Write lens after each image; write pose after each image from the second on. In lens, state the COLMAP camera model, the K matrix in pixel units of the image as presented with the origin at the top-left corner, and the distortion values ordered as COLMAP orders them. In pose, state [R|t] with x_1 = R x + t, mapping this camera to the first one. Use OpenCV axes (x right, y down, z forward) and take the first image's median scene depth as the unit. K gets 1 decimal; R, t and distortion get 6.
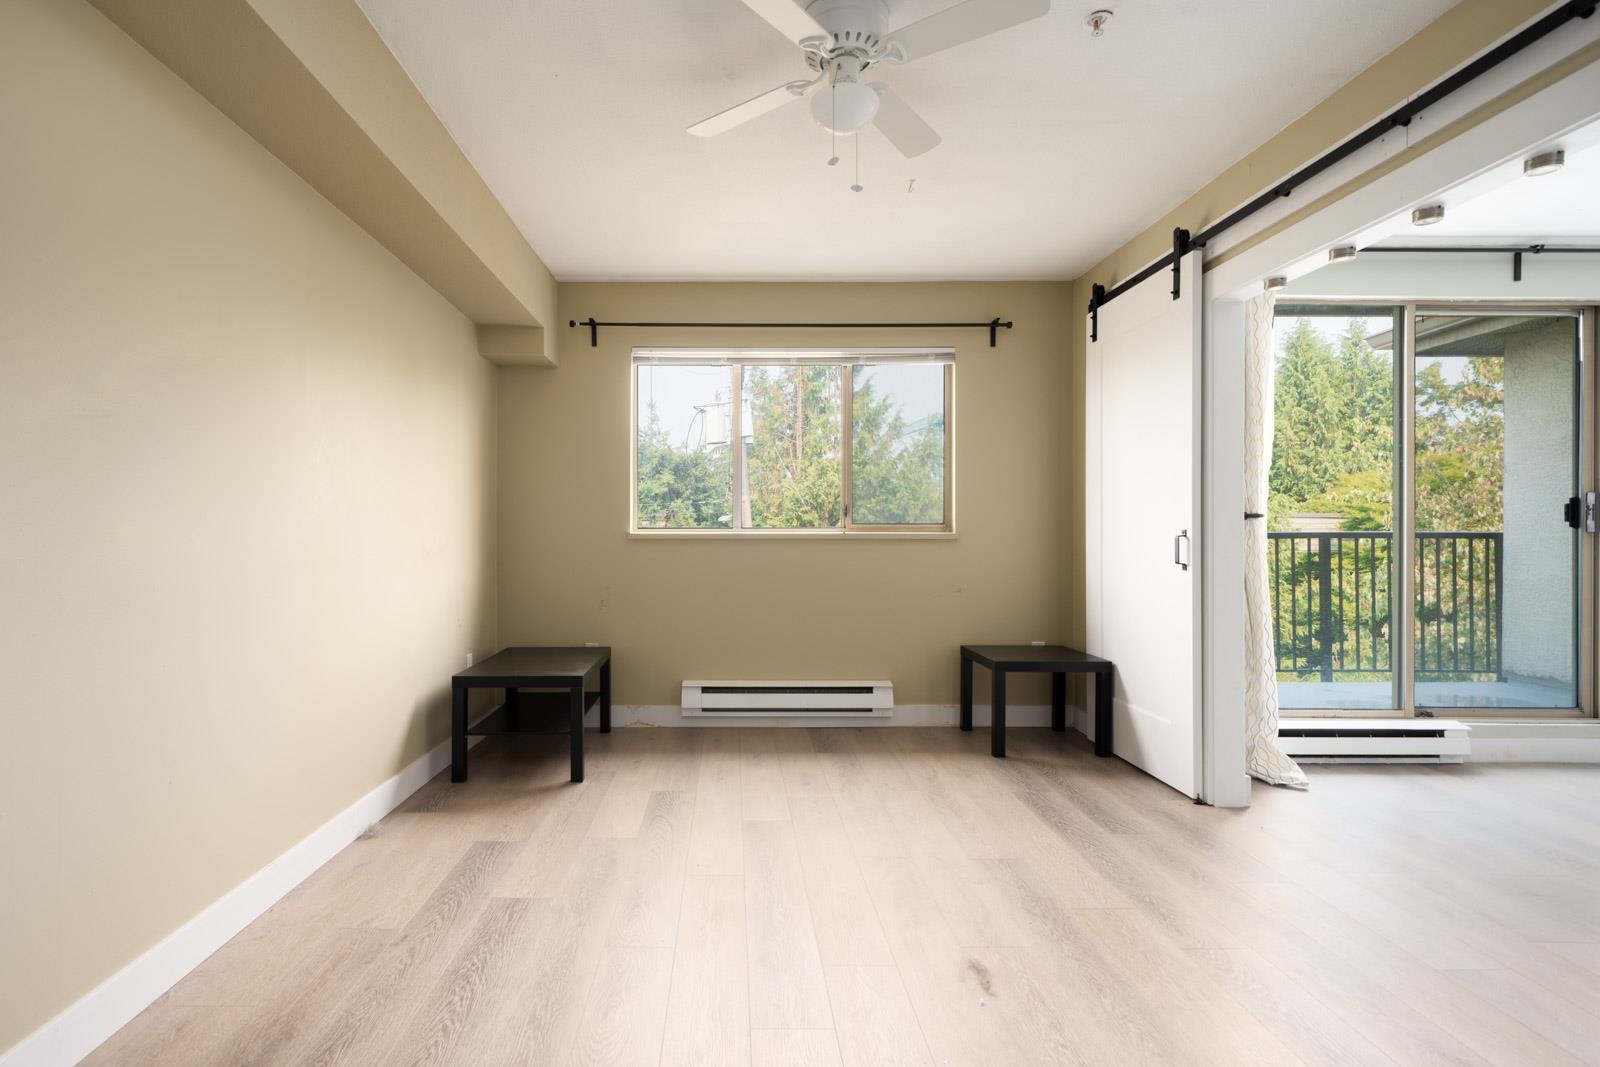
lens RADIAL K [[803.6, 0, 727.4], [0, 803.6, 531.3], [0, 0, 1]] dist [0.004742, -0.003421]
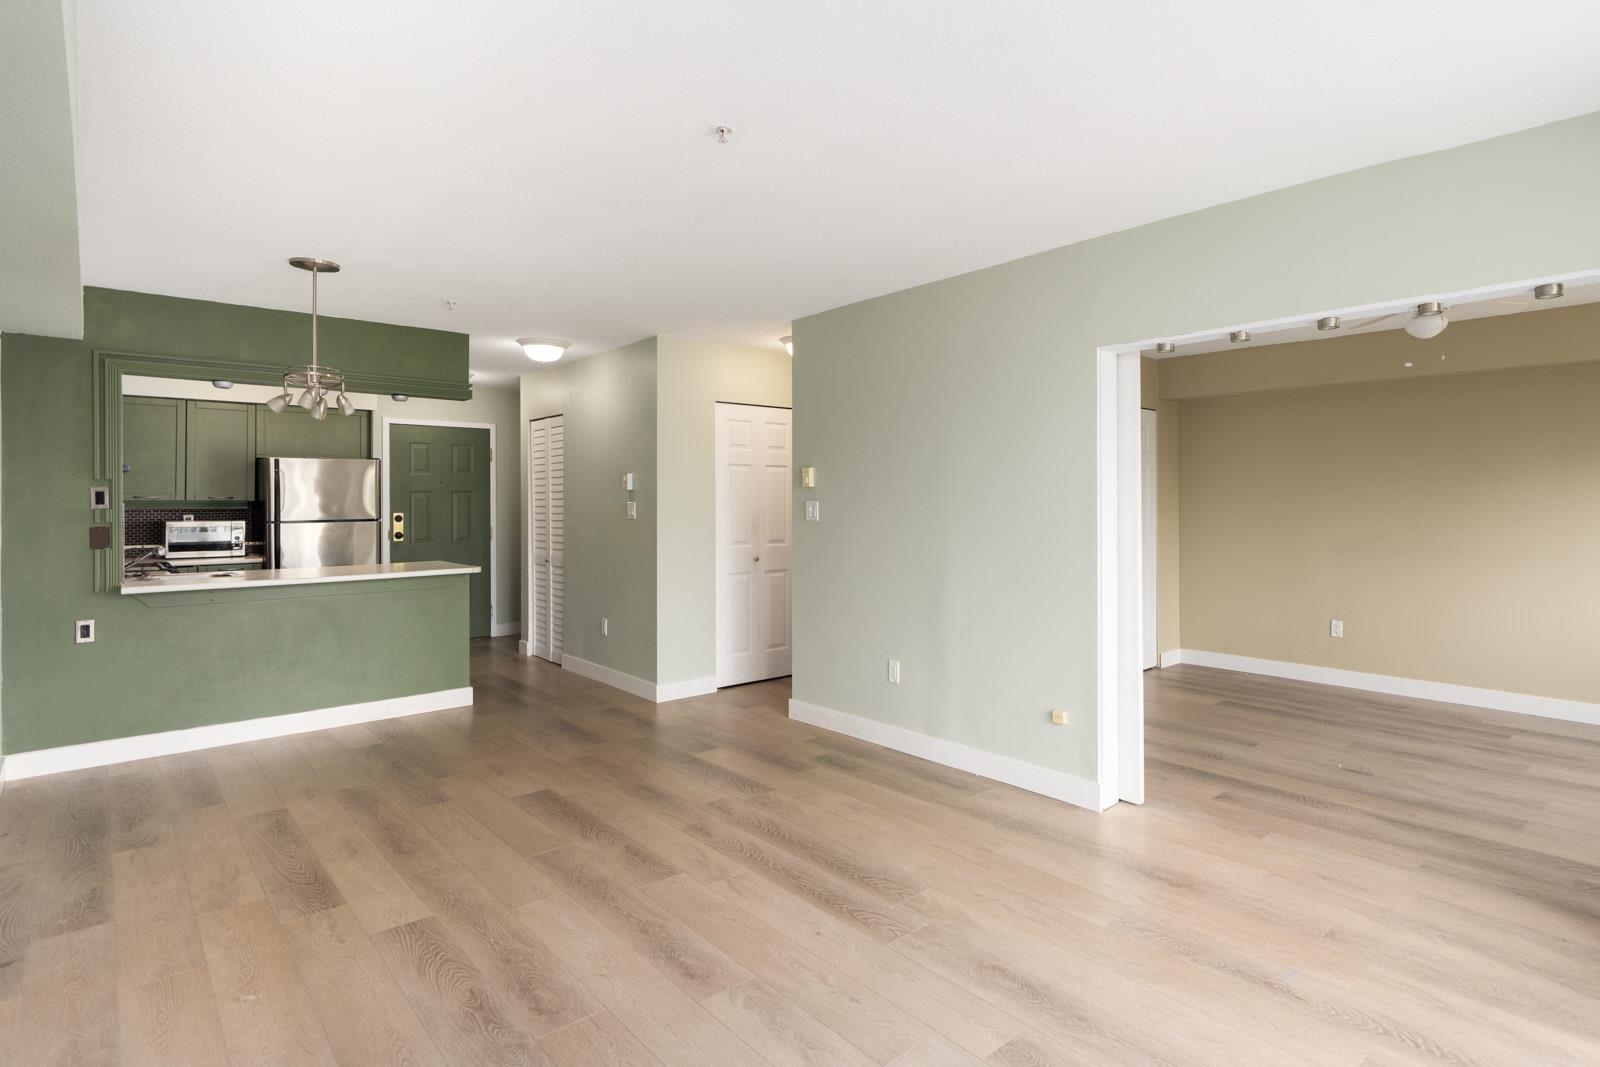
lens RADIAL K [[803.6, 0, 869.0], [0, 803.6, 503.6], [0, 0, 1]] dist [0.004742, -0.003421]
pose [[-0.735219, 0.001818, -0.677827, 1.162177], [0.002711, 0.999996, -0.000258, -0.057448], [0.677824, -0.002027, -0.735221, 0.740060]]
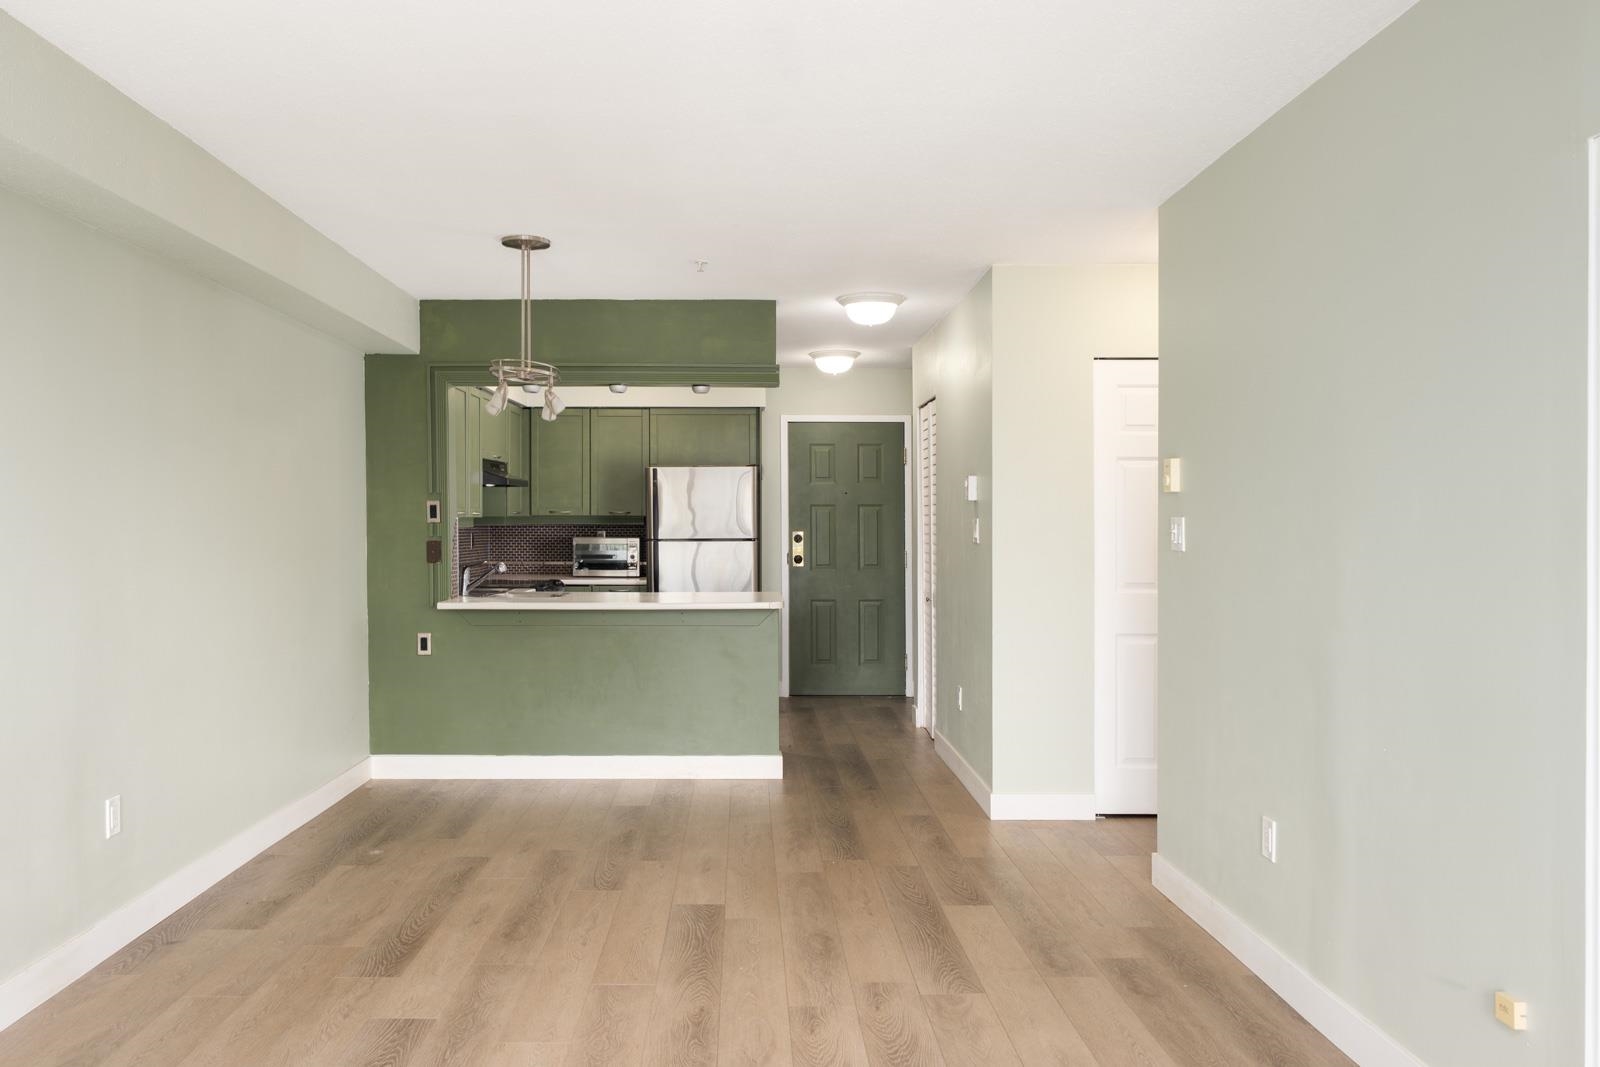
lens RADIAL K [[1137.0, 0, 809.5], [0, 1137.0, 547.7], [0, 0, 1]] dist [-0.012828, 0.007629]
pose [[-0.999934, -0.004655, -0.010471, 0.782500], [-0.004875, 0.999765, 0.021129, -0.054806], [0.010370, 0.021179, -0.999722, 0.765402]]
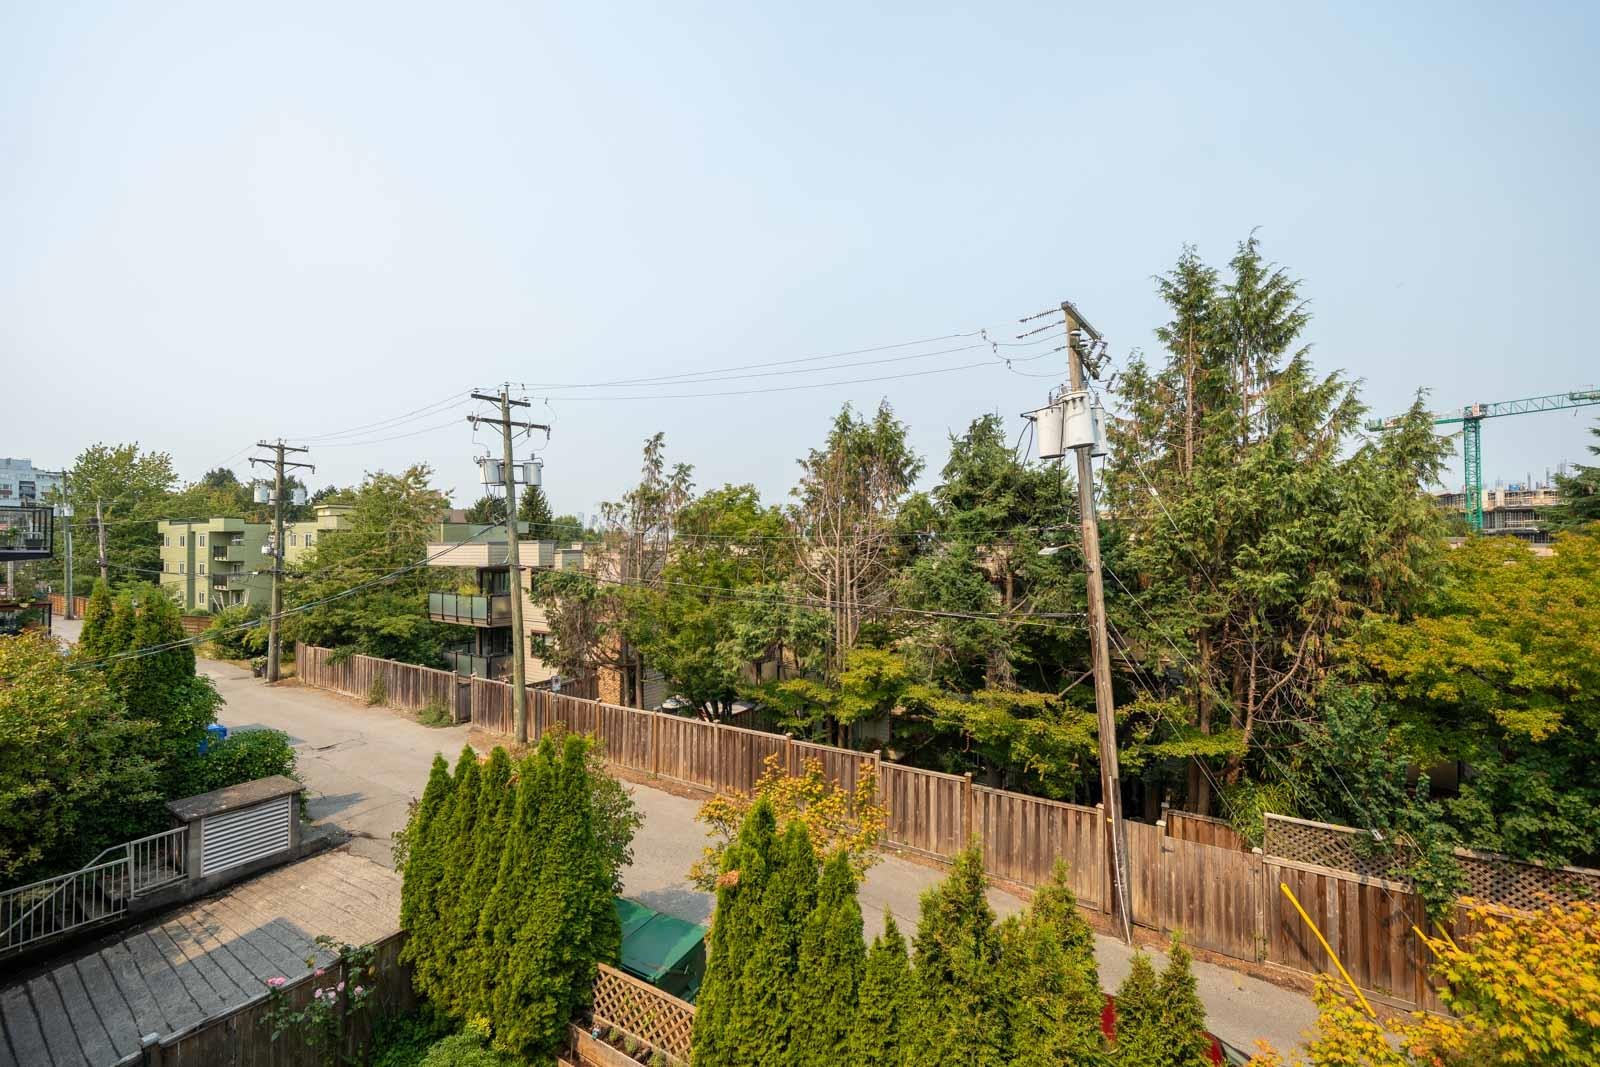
lens RADIAL K [[630.8, 0, 800.5], [0, 630.8, 534.6], [0, 0, 1]] dist [0.003990, -0.000154]
pose [[0.843192, -0.008853, -0.537540, 0.470848], [0.002002, 0.999909, -0.013328, -0.091367], [0.537609, 0.010162, 0.843133, 1.299352]]
